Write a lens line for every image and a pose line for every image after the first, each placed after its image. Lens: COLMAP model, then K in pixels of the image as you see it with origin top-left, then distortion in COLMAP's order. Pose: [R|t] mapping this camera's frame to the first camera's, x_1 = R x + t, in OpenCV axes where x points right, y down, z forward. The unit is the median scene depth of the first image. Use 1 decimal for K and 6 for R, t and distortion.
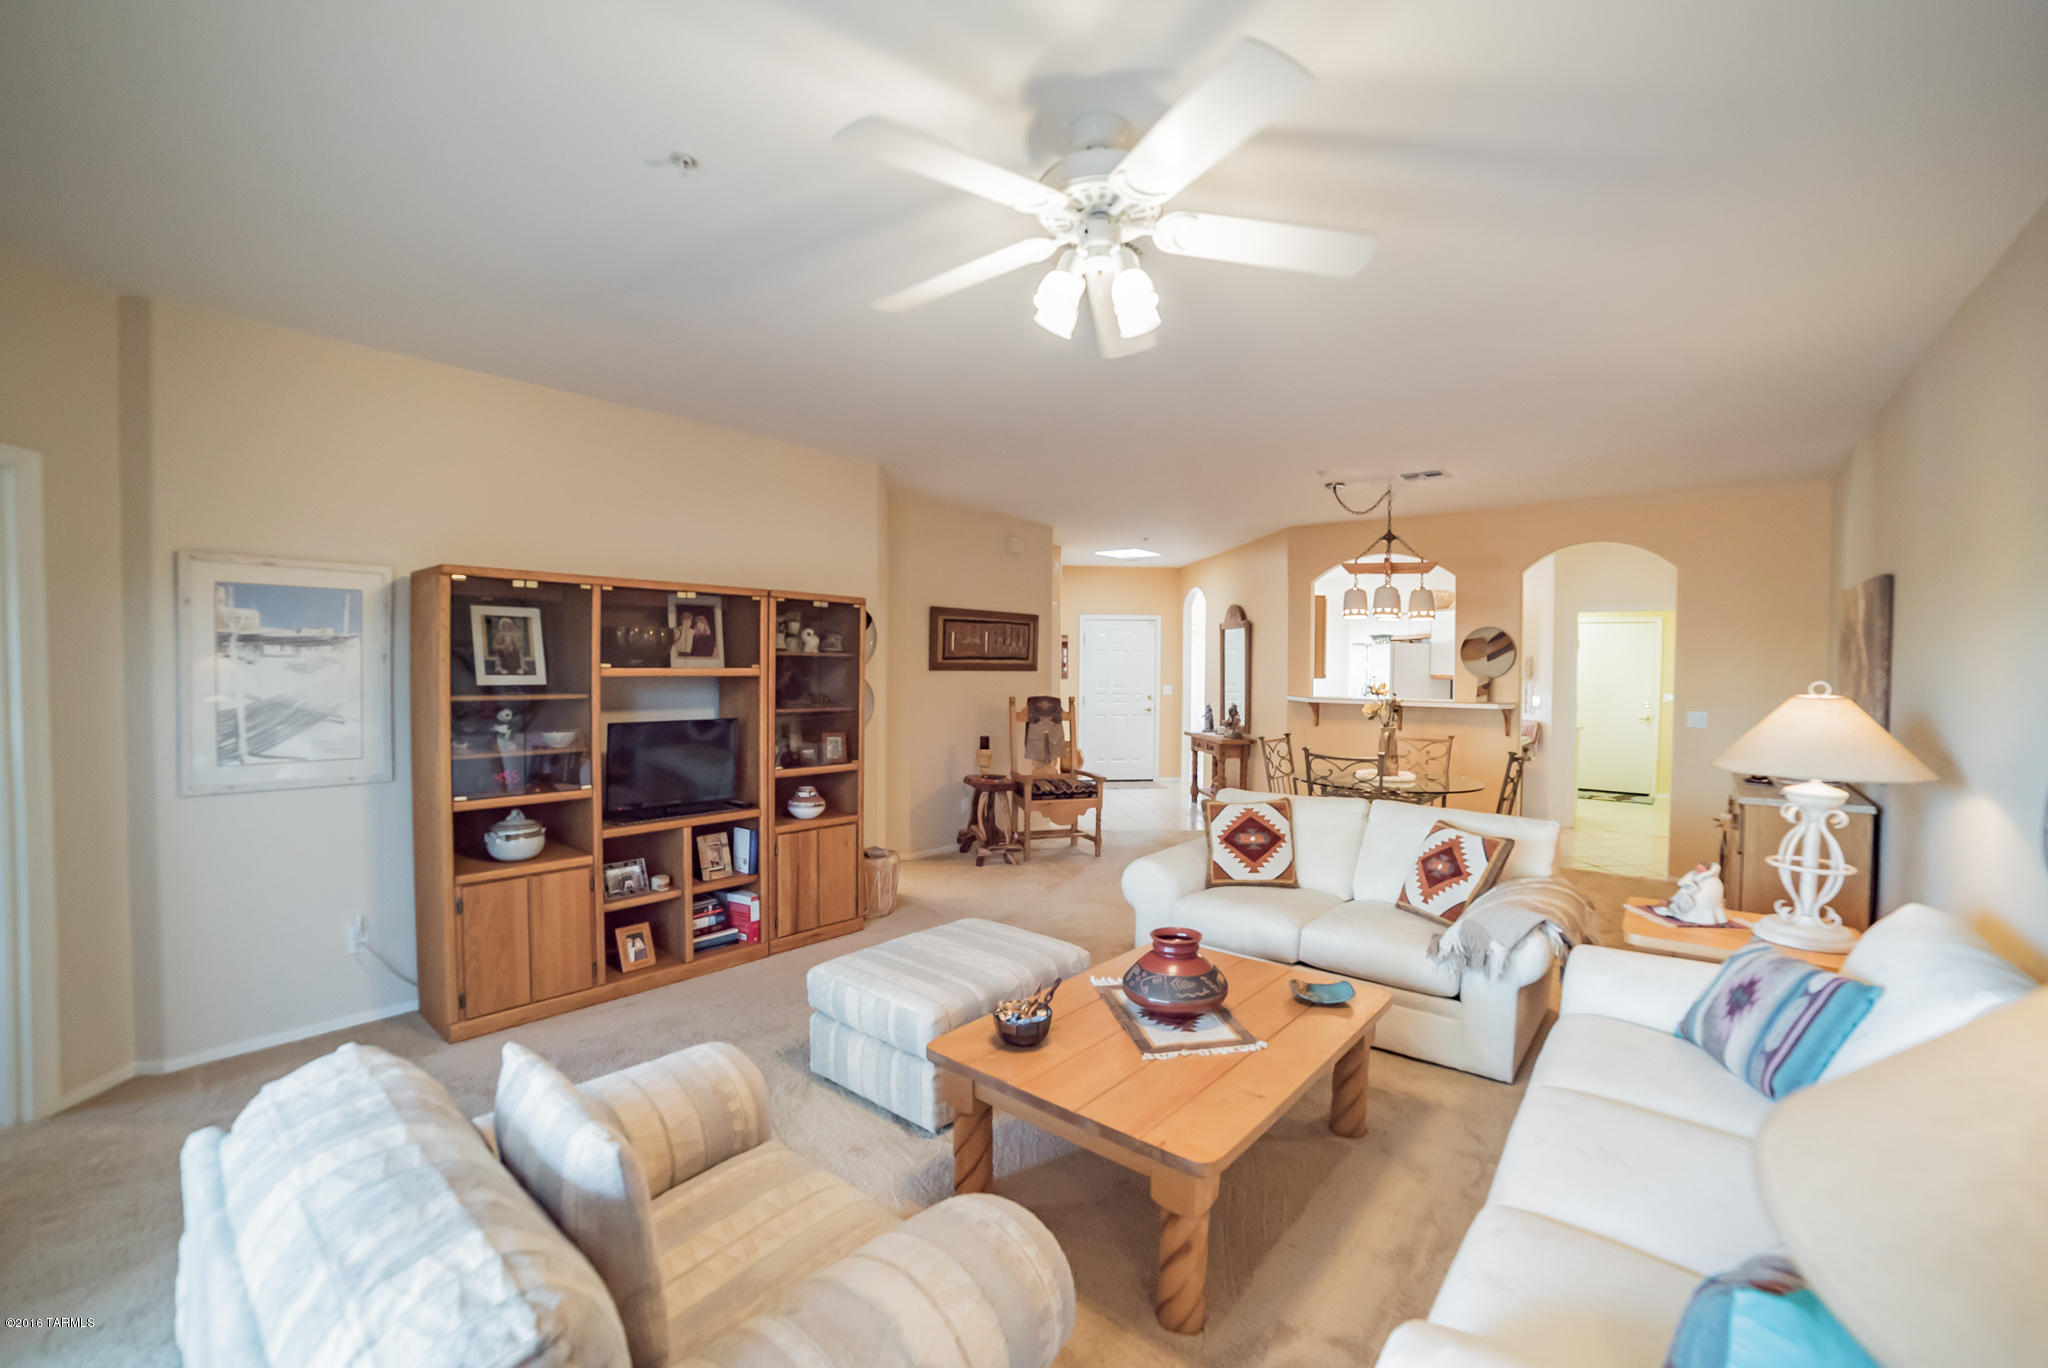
lens RADIAL K [[853.5, 0, 1026.1], [0, 853.5, 687.1], [0, 0, 1]] dist [-0.089850, 0.029332]
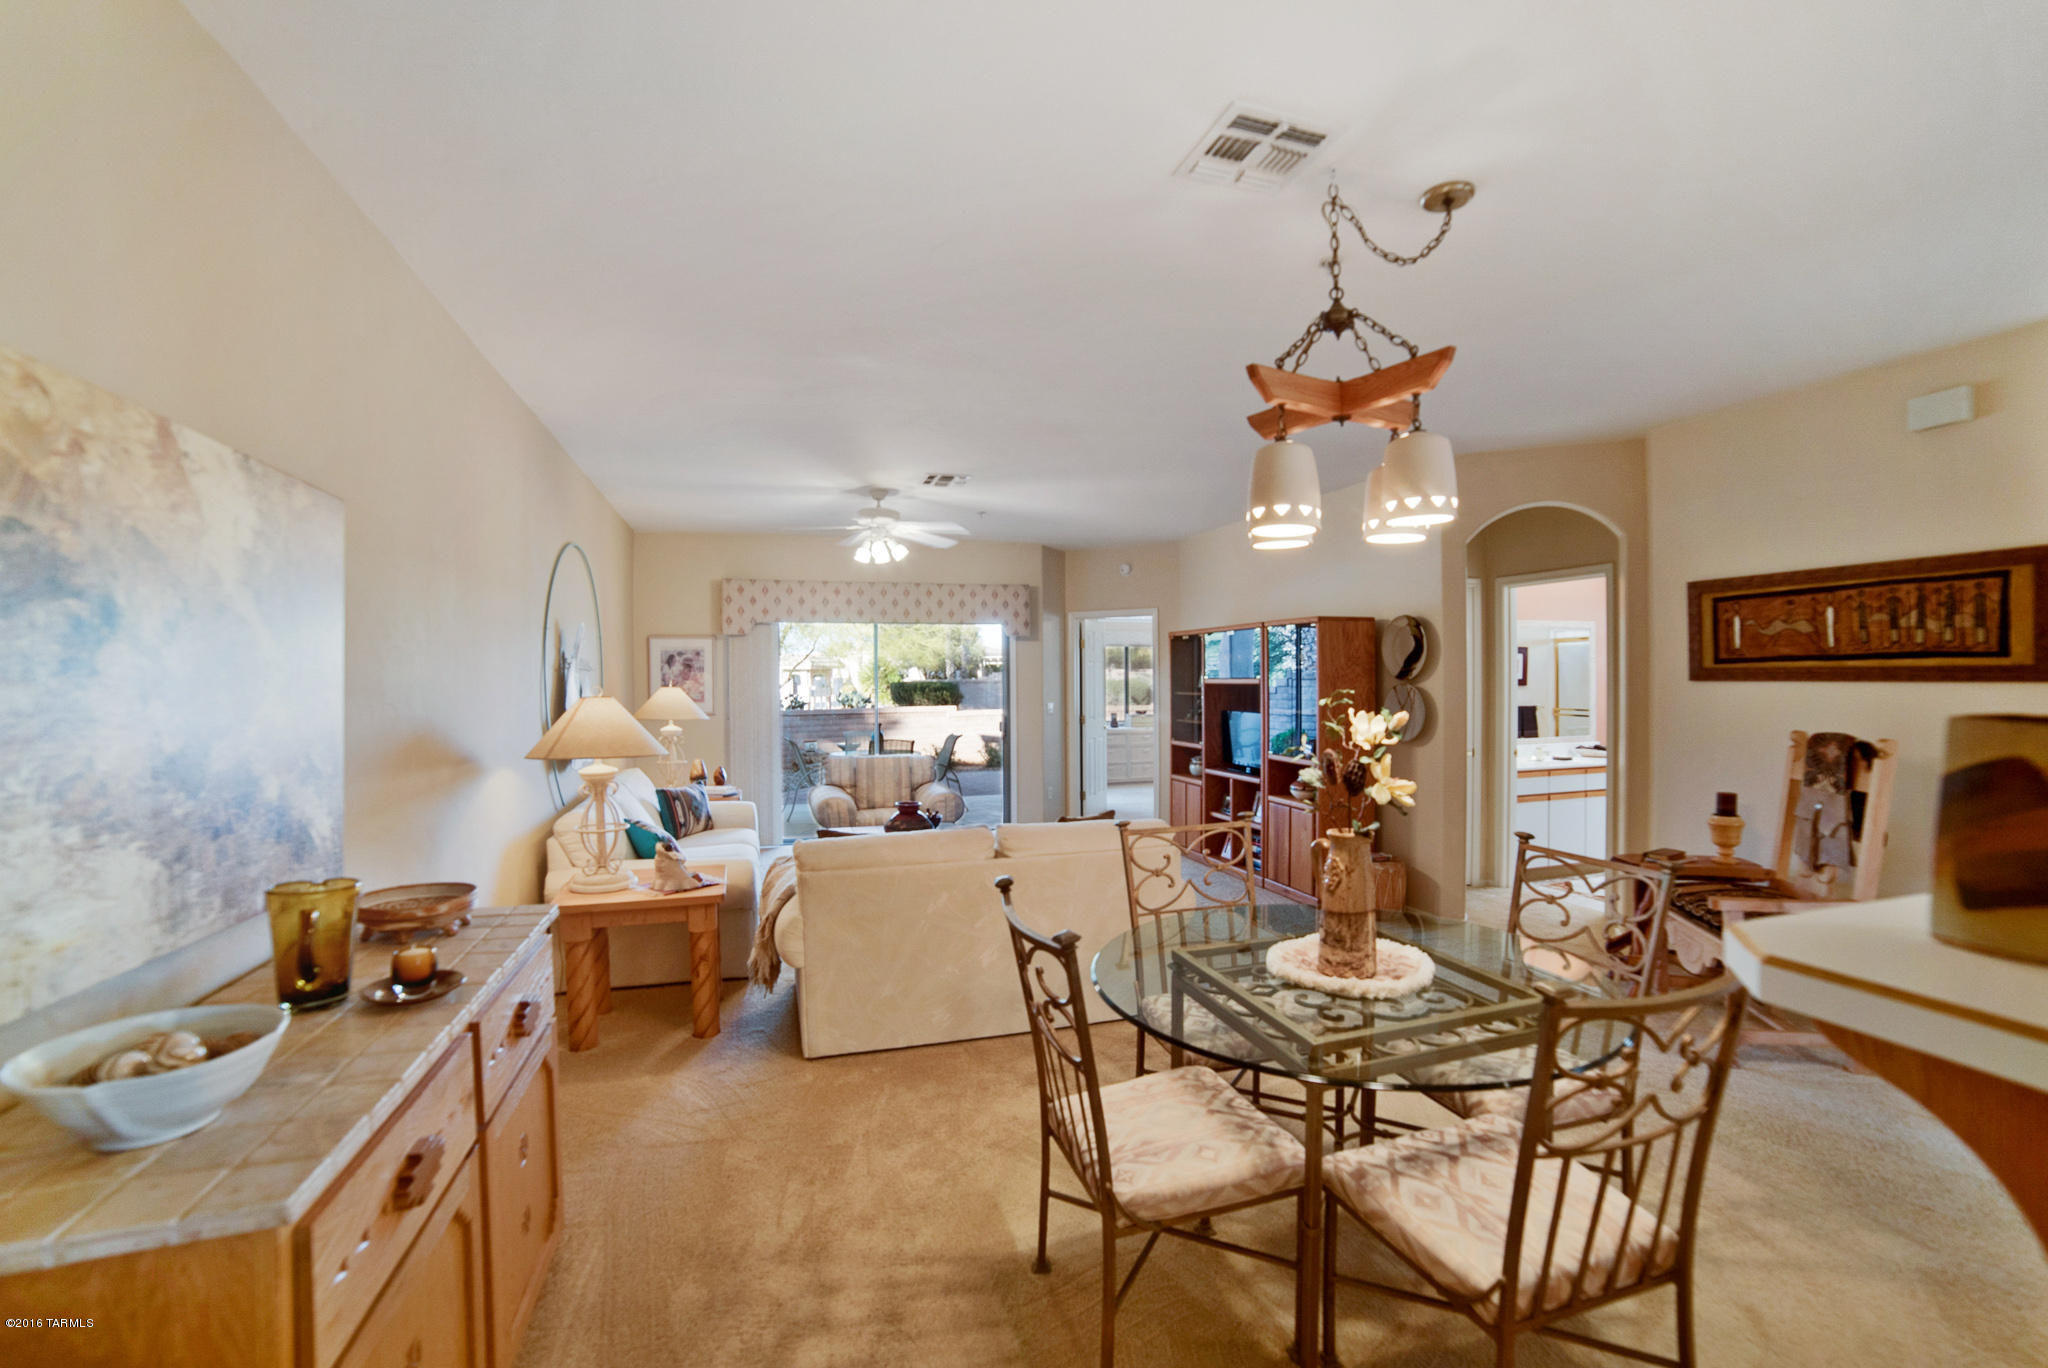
lens RADIAL K [[878.9, 0, 1018.9], [0, 878.9, 677.4], [0, 0, 1]] dist [-0.111697, 0.039862]
pose [[-0.551816, -0.004657, -0.833953, 0.700214], [-0.017806, 0.999822, 0.006199, -0.016712], [0.833775, 0.018270, -0.551801, 0.918819]]
